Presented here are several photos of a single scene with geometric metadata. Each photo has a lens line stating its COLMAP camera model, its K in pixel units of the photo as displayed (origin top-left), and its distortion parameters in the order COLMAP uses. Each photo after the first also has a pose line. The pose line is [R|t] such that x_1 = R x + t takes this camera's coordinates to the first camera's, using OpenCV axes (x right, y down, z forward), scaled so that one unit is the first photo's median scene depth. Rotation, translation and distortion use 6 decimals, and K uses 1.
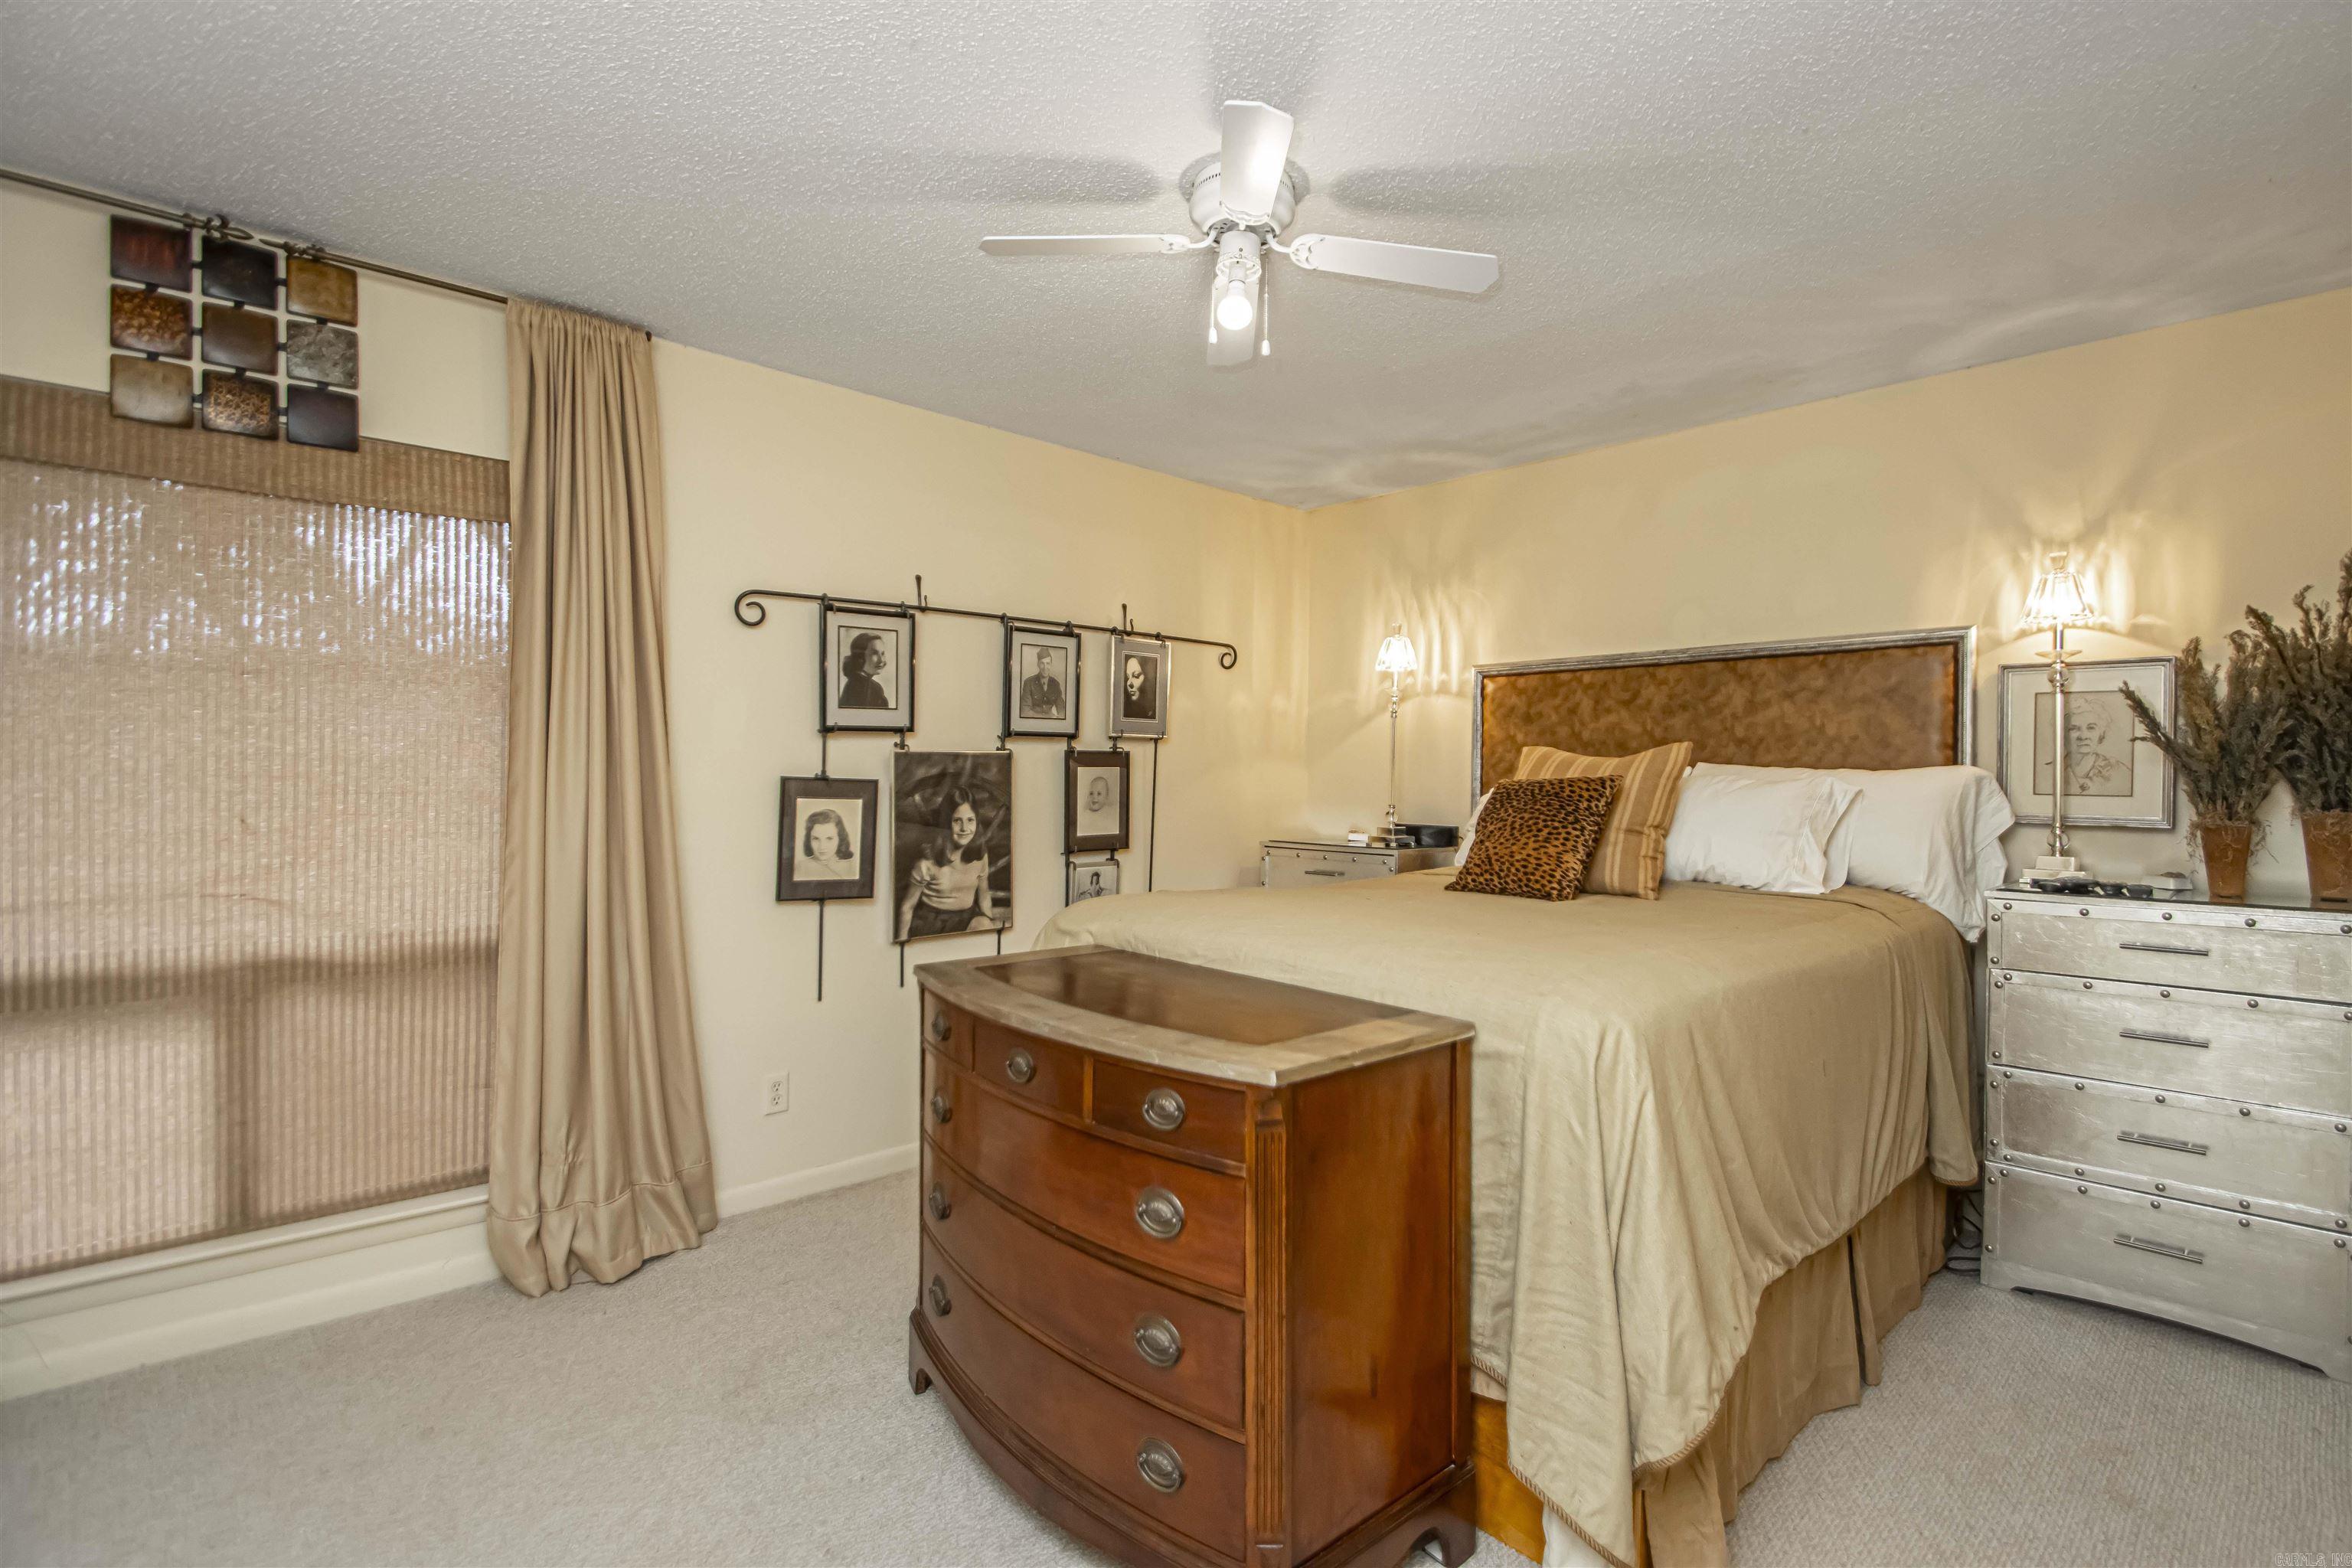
lens RADIAL K [[1107.2, 0, 1185.0], [0, 1107.2, 779.3], [0, 0, 1]] dist [0.036350, -0.024427]
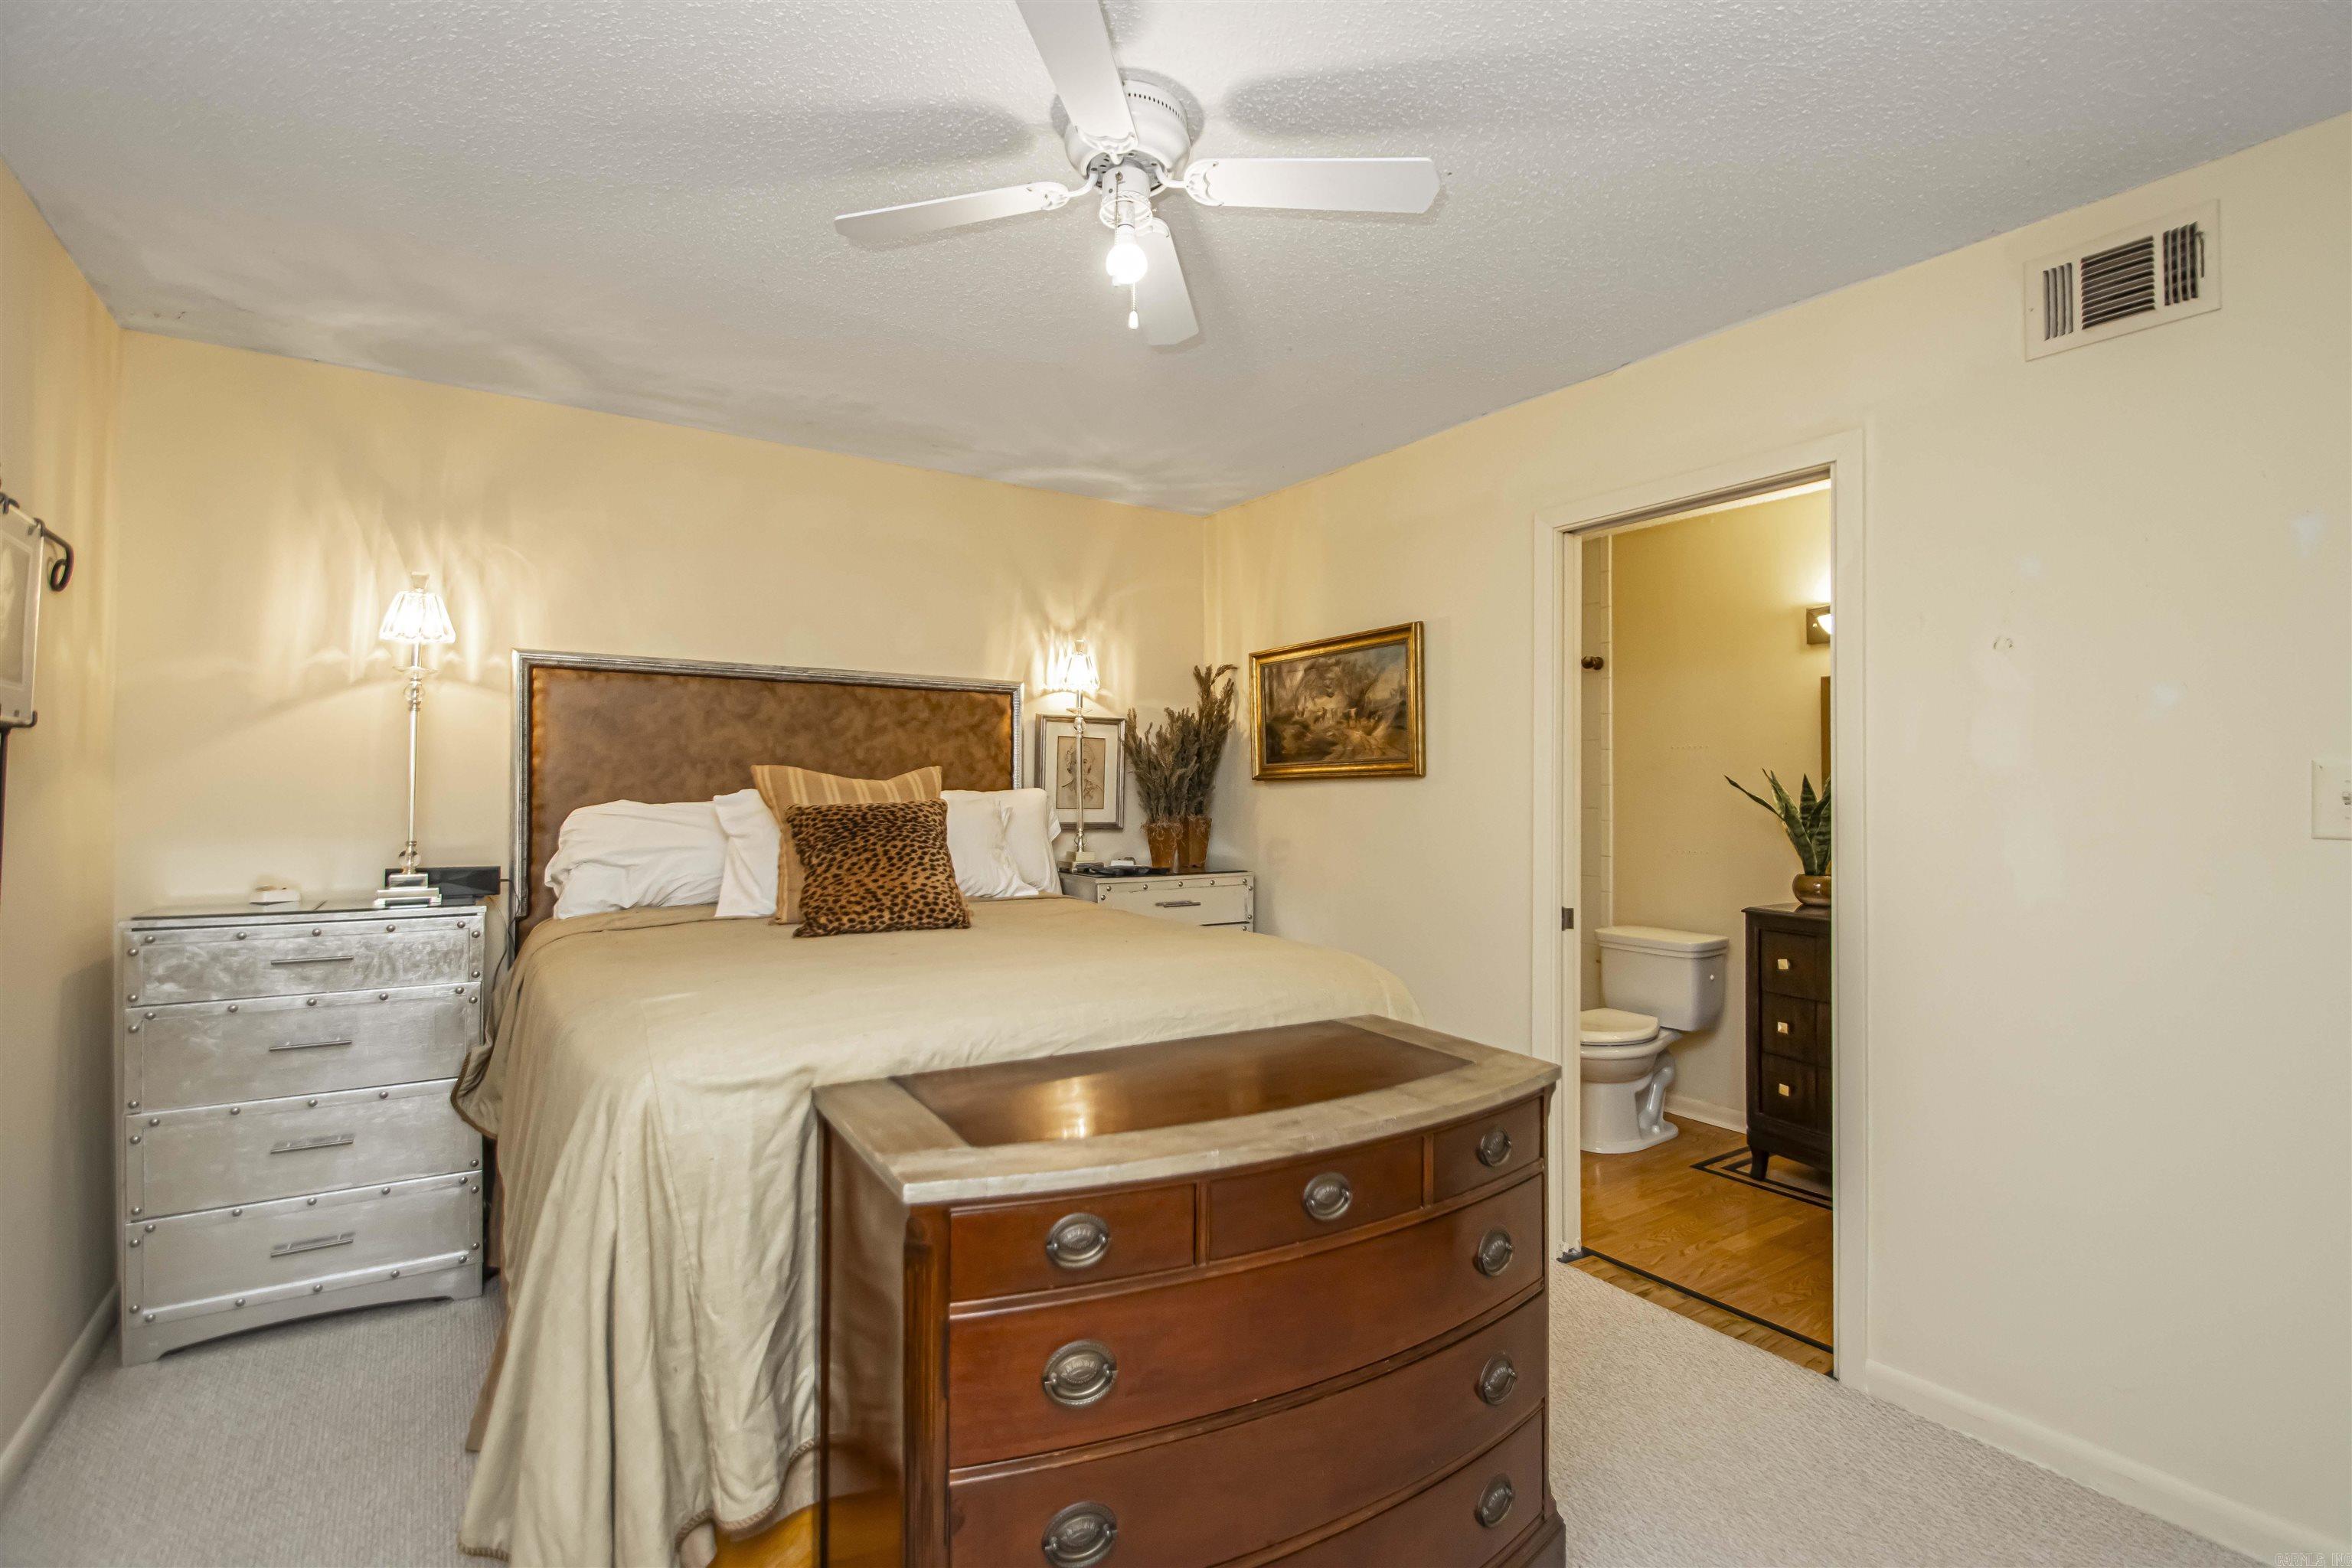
lens RADIAL K [[1107.2, 0, 1185.0], [0, 1107.2, 779.3], [0, 0, 1]] dist [0.036350, -0.024427]
pose [[0.163709, 0.003917, 0.986501, -0.502321], [-0.001942, 0.999991, -0.003648, -0.015716], [-0.986507, -0.001319, 0.163715, 0.531456]]
